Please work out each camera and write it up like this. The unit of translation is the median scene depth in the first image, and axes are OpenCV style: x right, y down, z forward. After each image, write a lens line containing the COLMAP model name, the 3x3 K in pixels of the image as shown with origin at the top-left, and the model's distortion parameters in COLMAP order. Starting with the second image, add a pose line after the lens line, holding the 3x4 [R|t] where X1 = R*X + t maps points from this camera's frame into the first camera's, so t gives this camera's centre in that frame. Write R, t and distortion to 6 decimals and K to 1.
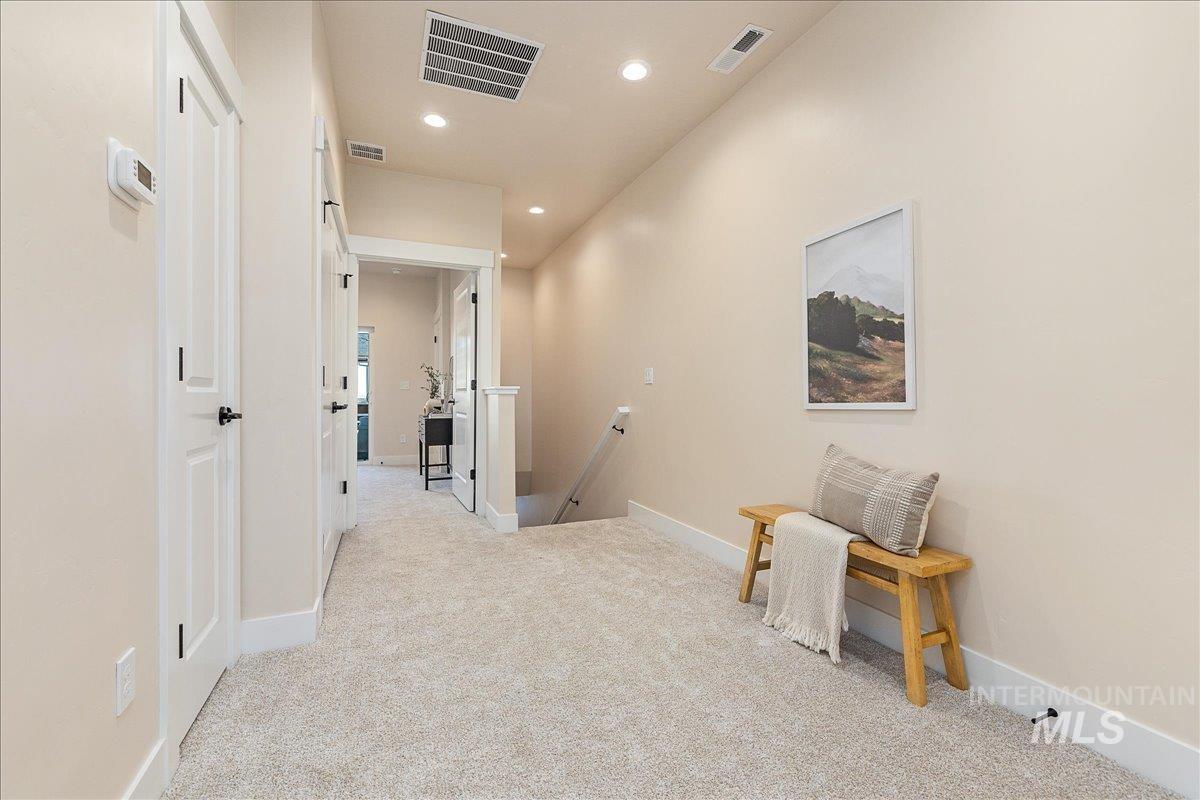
lens RADIAL K [[516.1, 0, 598.9], [0, 516.1, 397.5], [0, 0, 1]] dist [-0.004782, 0.000129]
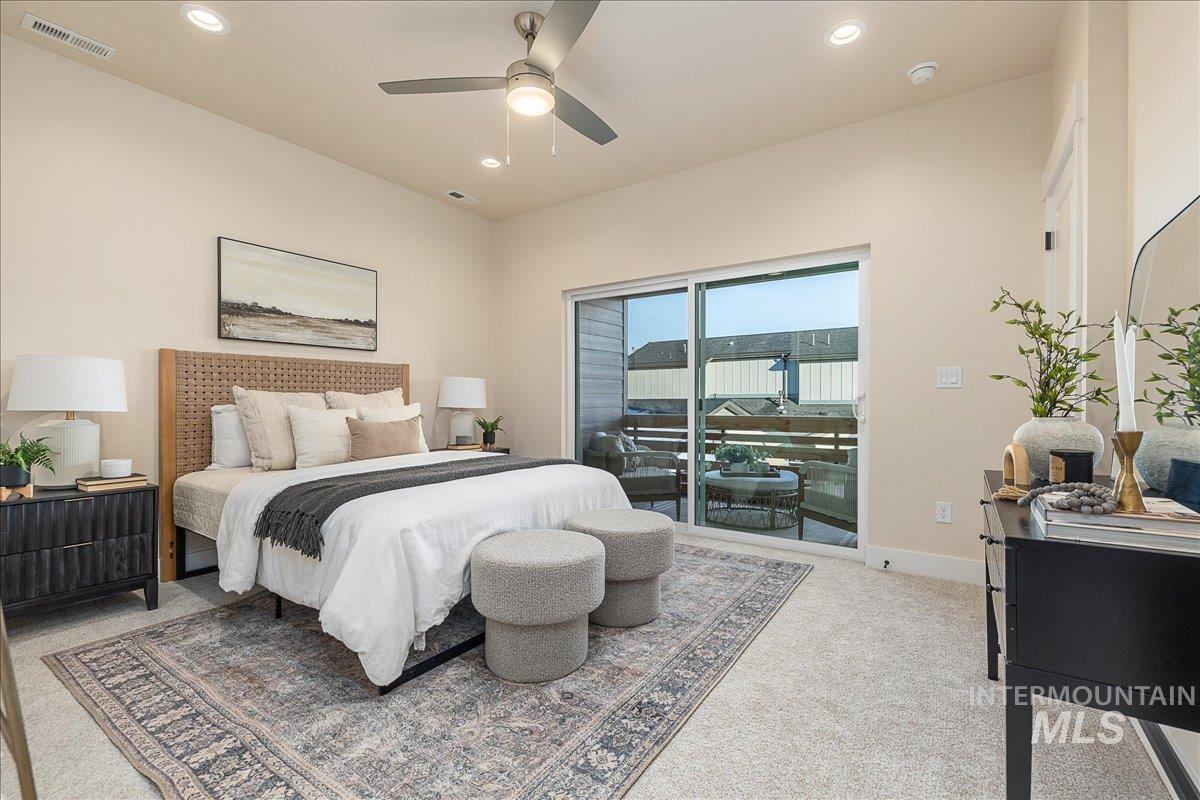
lens RADIAL K [[516.1, 0, 605.5], [0, 516.1, 400.2], [0, 0, 1]] dist [-0.004782, 0.000129]
pose [[0.546862, 0.005223, -0.837207, -0.221205], [-0.006056, 0.999979, 0.002282, -0.005069], [0.837201, 0.003822, 0.546882, 0.656051]]
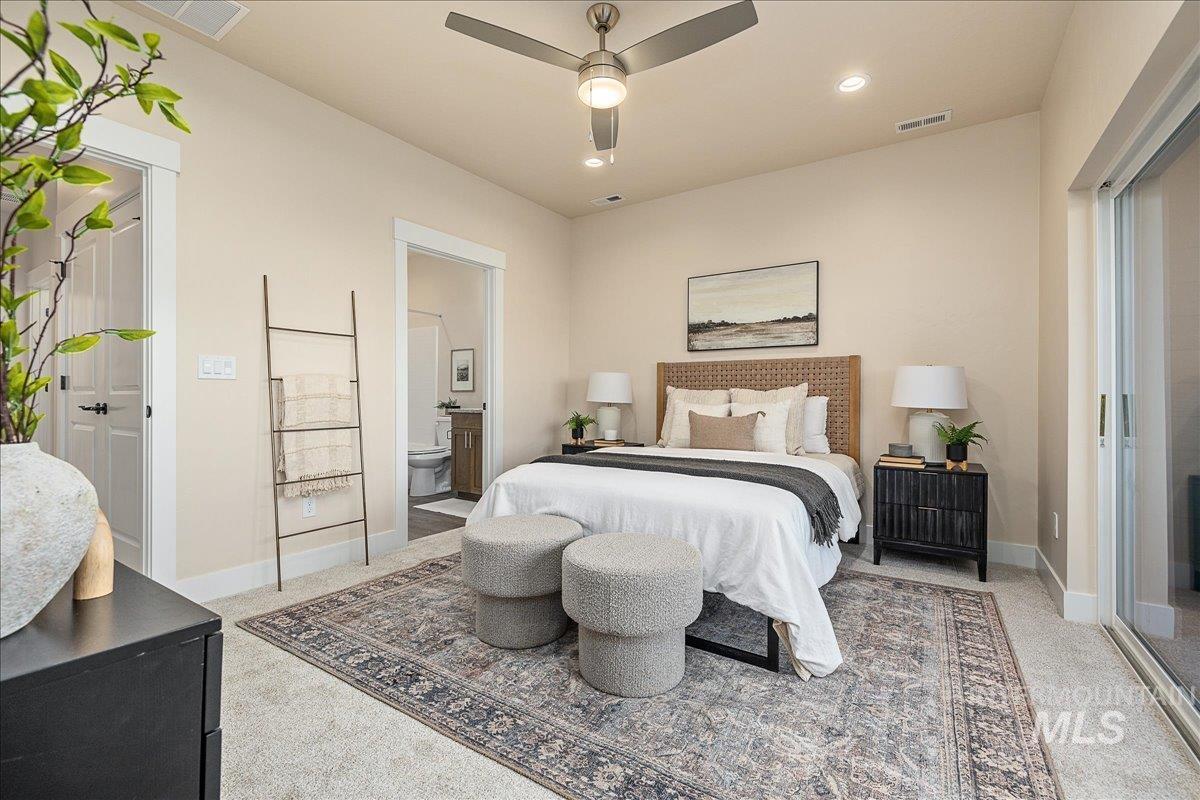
lens RADIAL K [[516.1, 0, 604.3], [0, 516.1, 396.8], [0, 0, 1]] dist [-0.004782, 0.000129]
pose [[-0.824022, 0.003882, -0.566544, -0.360144], [-0.001372, 0.999960, 0.008848, -0.006768], [0.566555, 0.008068, -0.823984, 1.126238]]
